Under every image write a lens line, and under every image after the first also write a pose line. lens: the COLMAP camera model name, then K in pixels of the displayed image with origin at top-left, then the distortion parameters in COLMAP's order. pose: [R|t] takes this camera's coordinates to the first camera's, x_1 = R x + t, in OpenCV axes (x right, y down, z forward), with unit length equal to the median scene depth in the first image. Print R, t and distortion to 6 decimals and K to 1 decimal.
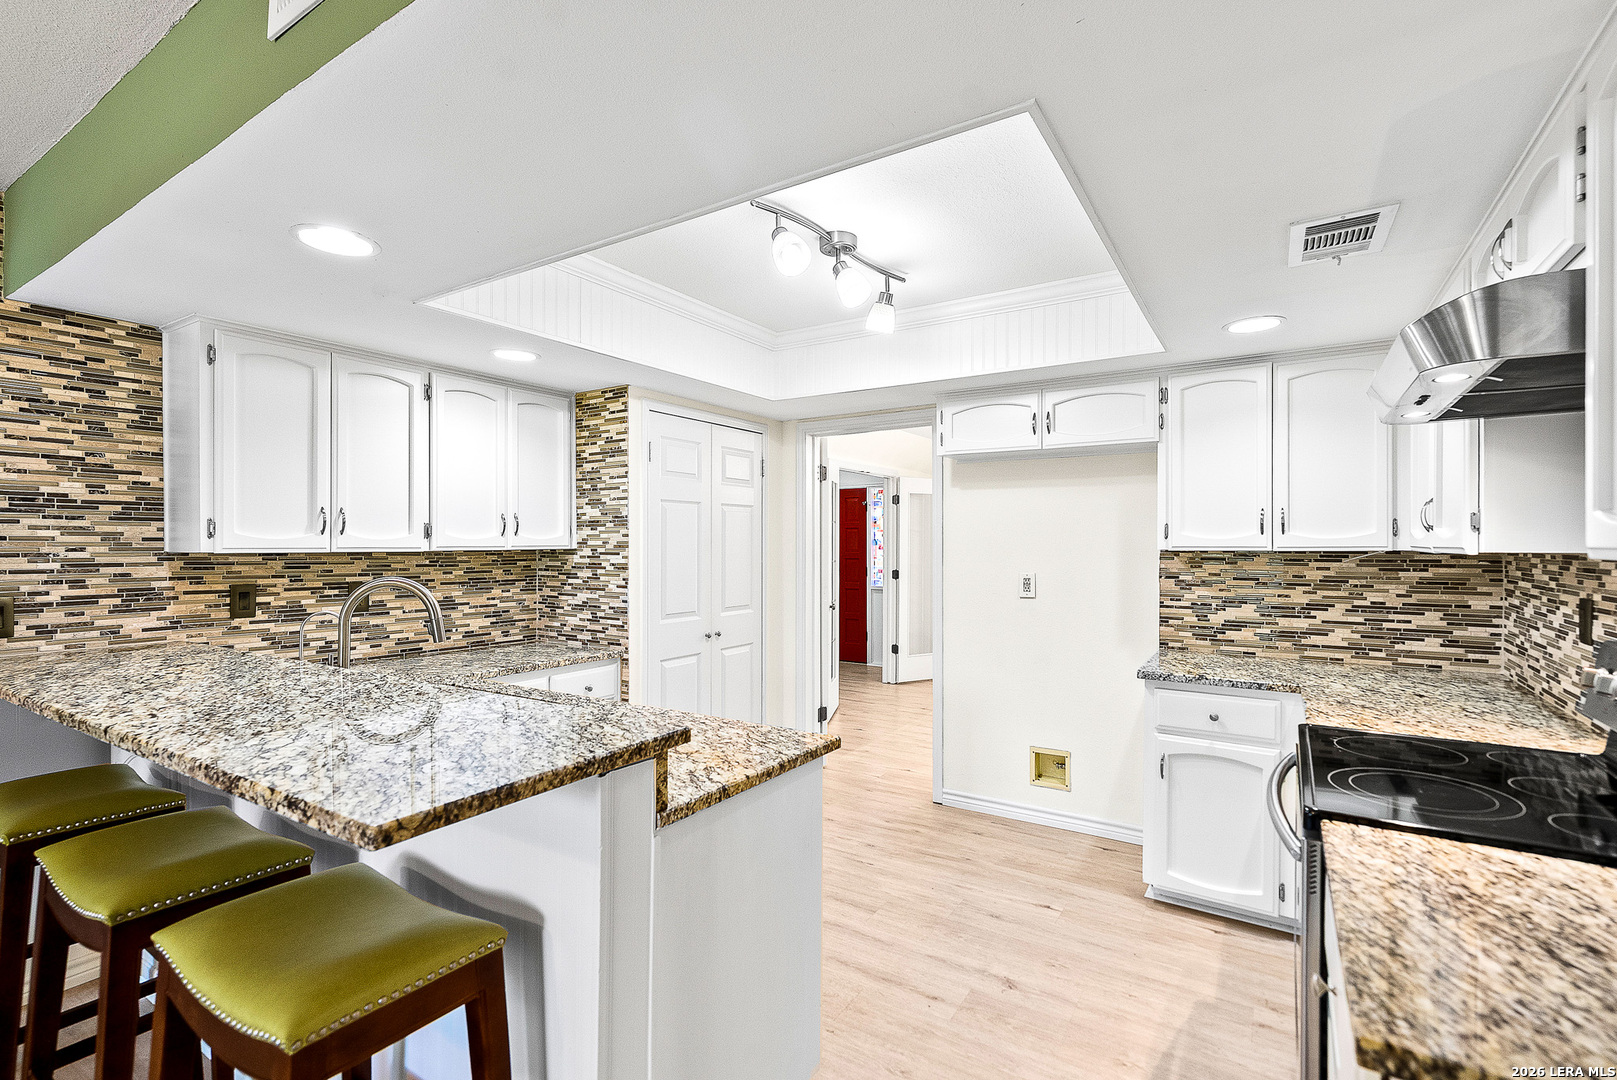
lens RADIAL K [[733.2, 0, 816.8], [0, 733.2, 545.4], [0, 0, 1]] dist [0.000066, -0.000372]
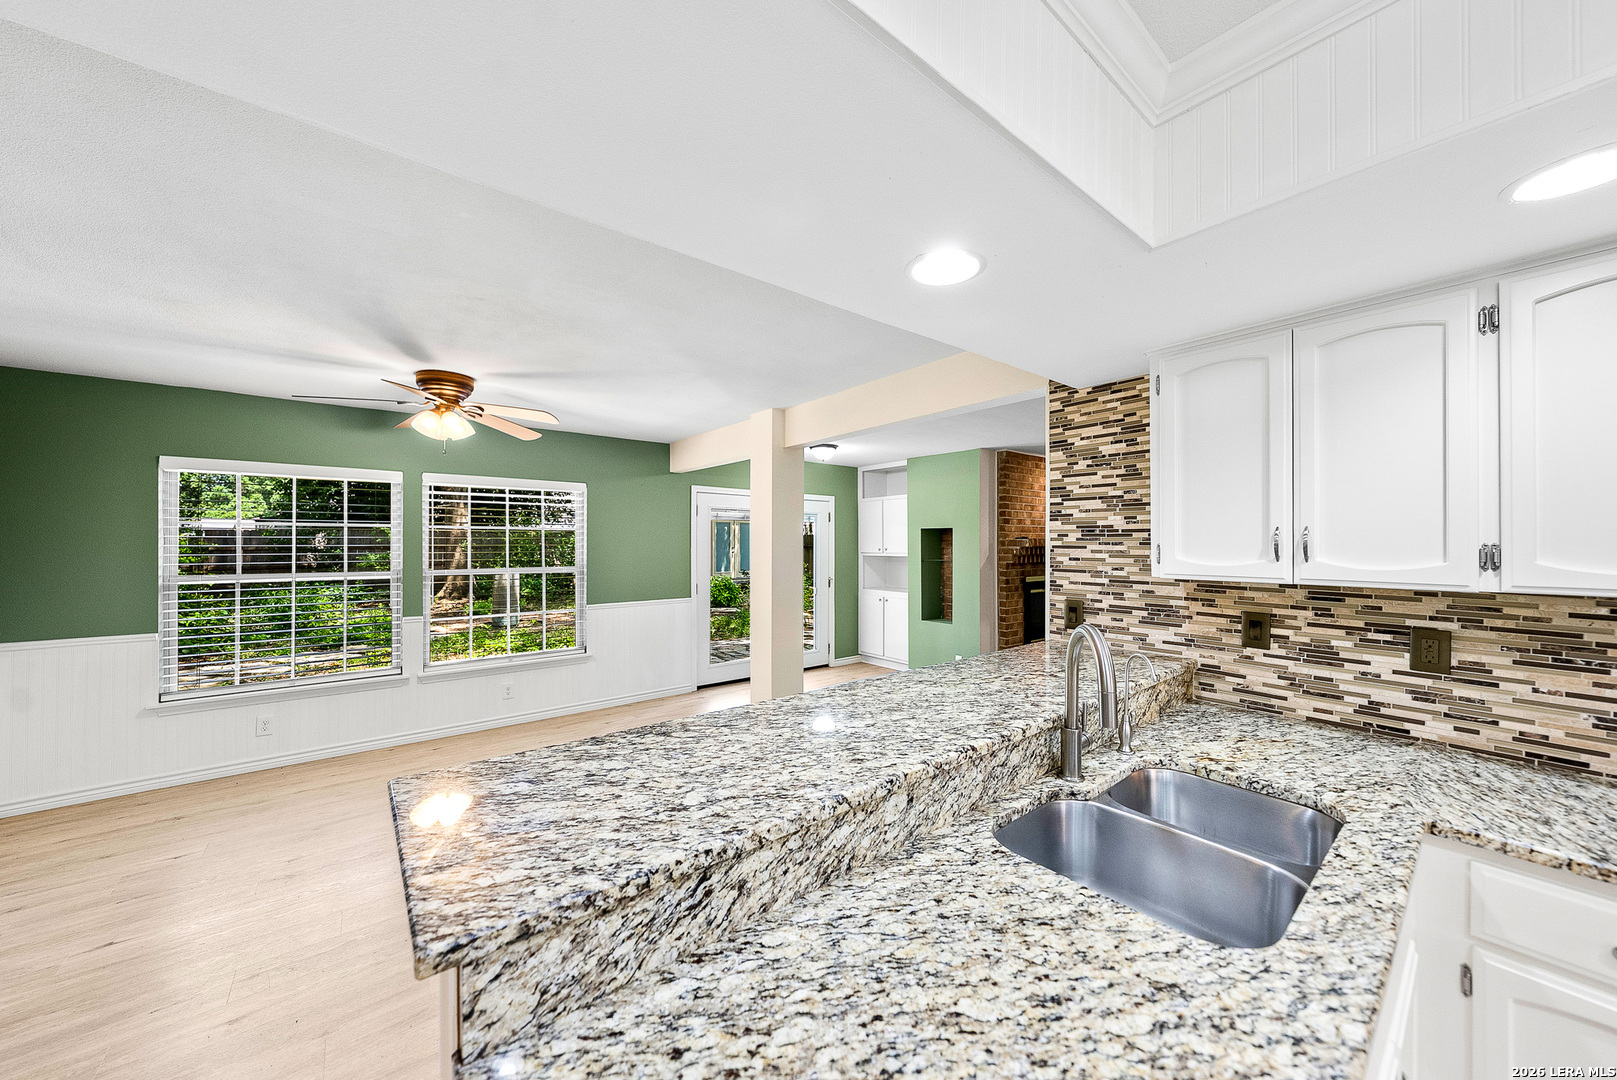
lens RADIAL K [[562.6, 0, 808.5], [0, 562.6, 540.0], [0, 0, 1]] dist [-0.002764, -0.000060]
pose [[-0.321971, -0.003198, -0.946744, 0.064579], [-0.000995, 0.999995, -0.003039, -0.032575], [0.946749, -0.000036, -0.321973, 0.648941]]
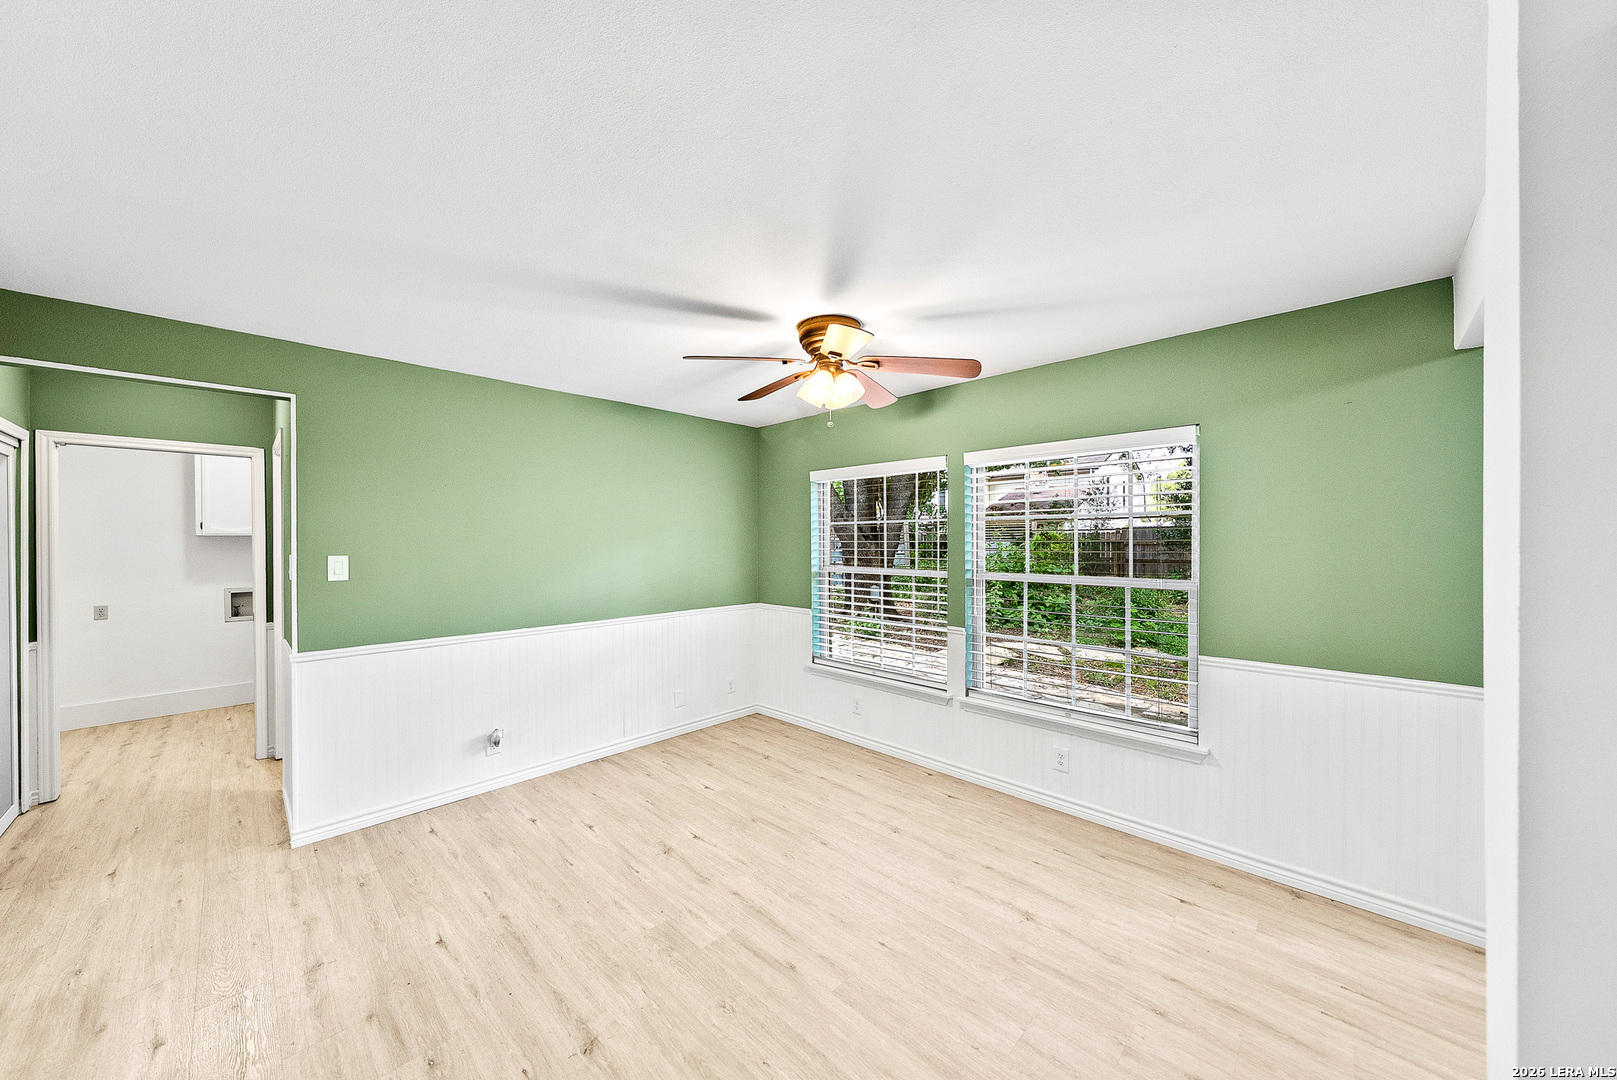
lens RADIAL K [[562.1, 0, 808.3], [0, 562.1, 543.0], [0, 0, 1]] dist [-0.000924, 0.000351]
pose [[-0.978077, 0.002817, 0.208225, -0.913802], [0.004357, 0.999966, 0.006938, -0.030776], [-0.208199, 0.007693, -0.978056, 0.474370]]
